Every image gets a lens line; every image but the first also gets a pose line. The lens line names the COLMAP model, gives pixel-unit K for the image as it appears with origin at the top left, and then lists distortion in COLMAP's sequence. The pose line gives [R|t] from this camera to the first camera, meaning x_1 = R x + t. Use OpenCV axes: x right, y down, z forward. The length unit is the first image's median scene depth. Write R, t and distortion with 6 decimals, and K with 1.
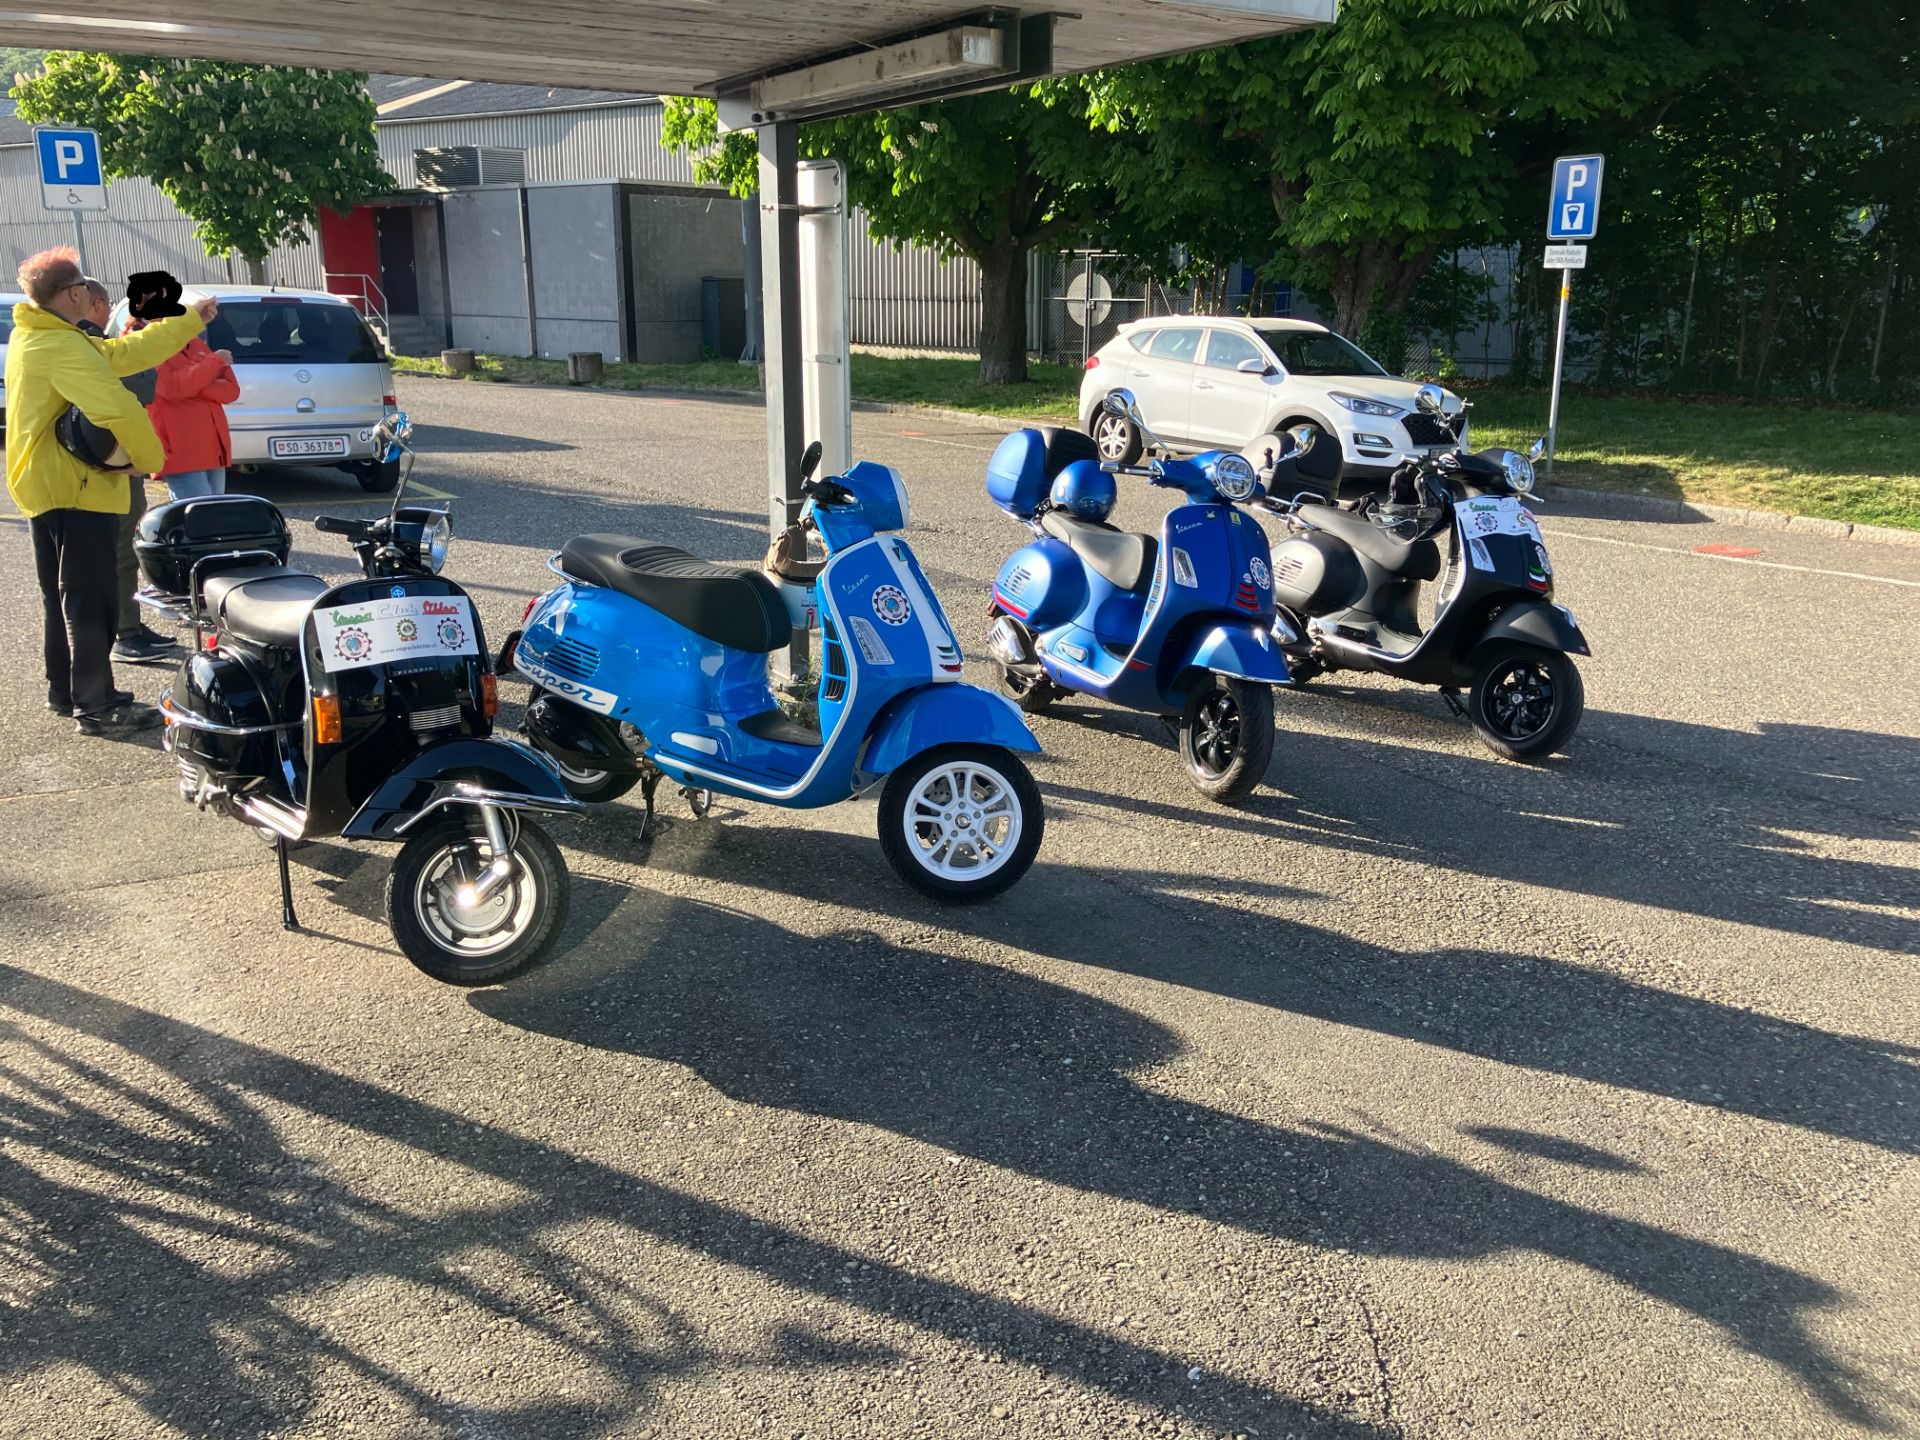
lens RADIAL K [[1557.1, 0, 948.0], [0, 1557.1, 670.5], [0, 0, 1]] dist [0.010859, -0.004566]
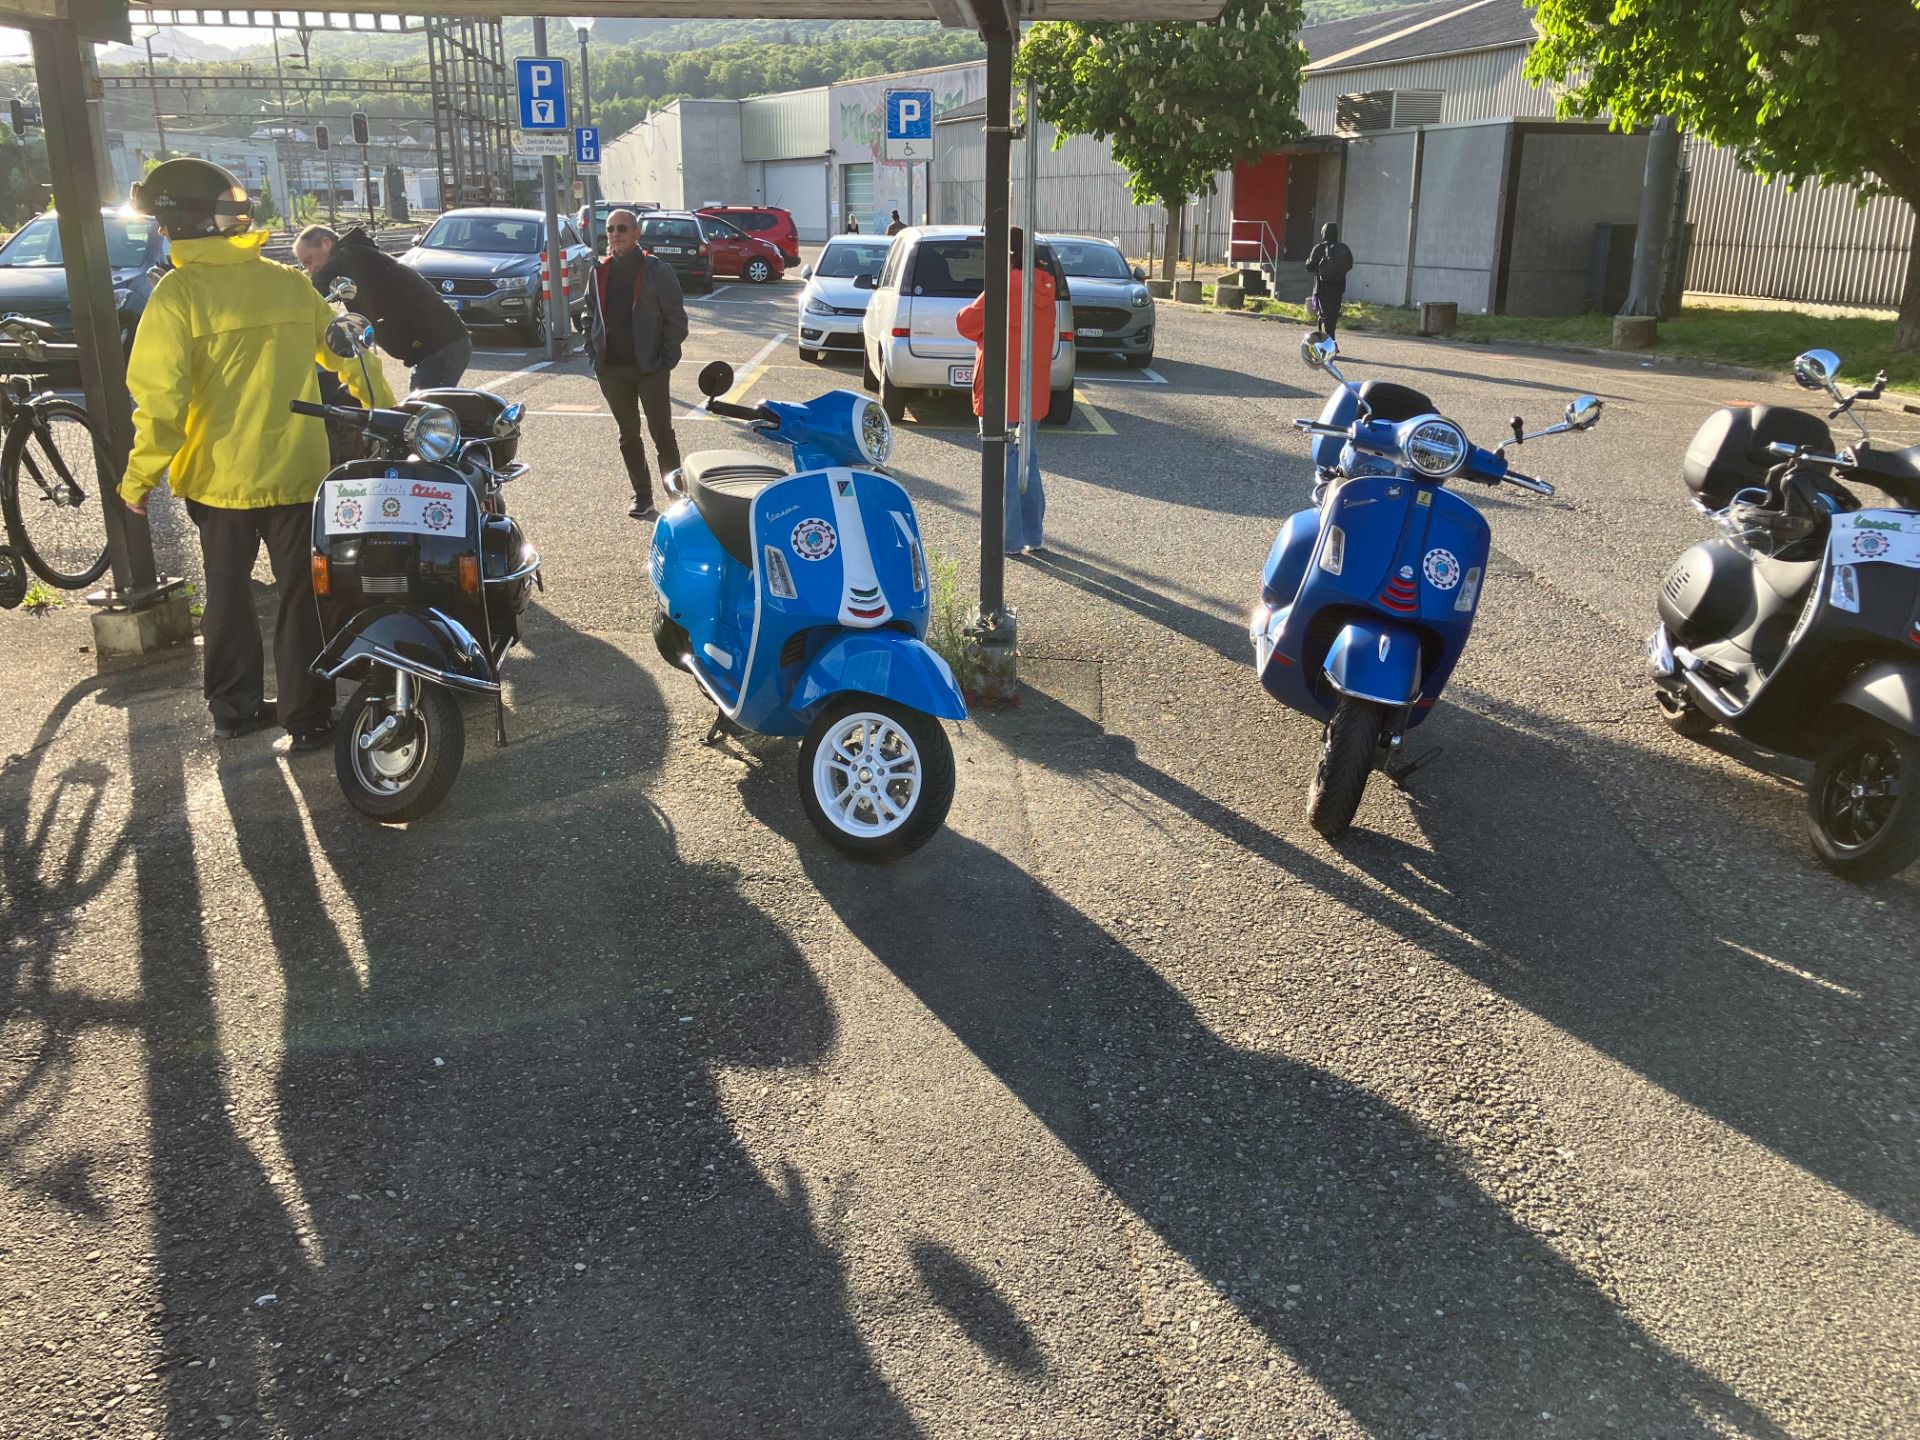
lens RADIAL K [[1563.2, 0, 990.7], [0, 1563.2, 684.5], [0, 0, 1]] dist [0.012746, -0.009186]
pose [[0.825197, 0.160833, -0.541463, 0.109937], [-0.141023, 0.986911, 0.078225, -0.008207], [0.546957, 0.011808, 0.837077, 0.045873]]
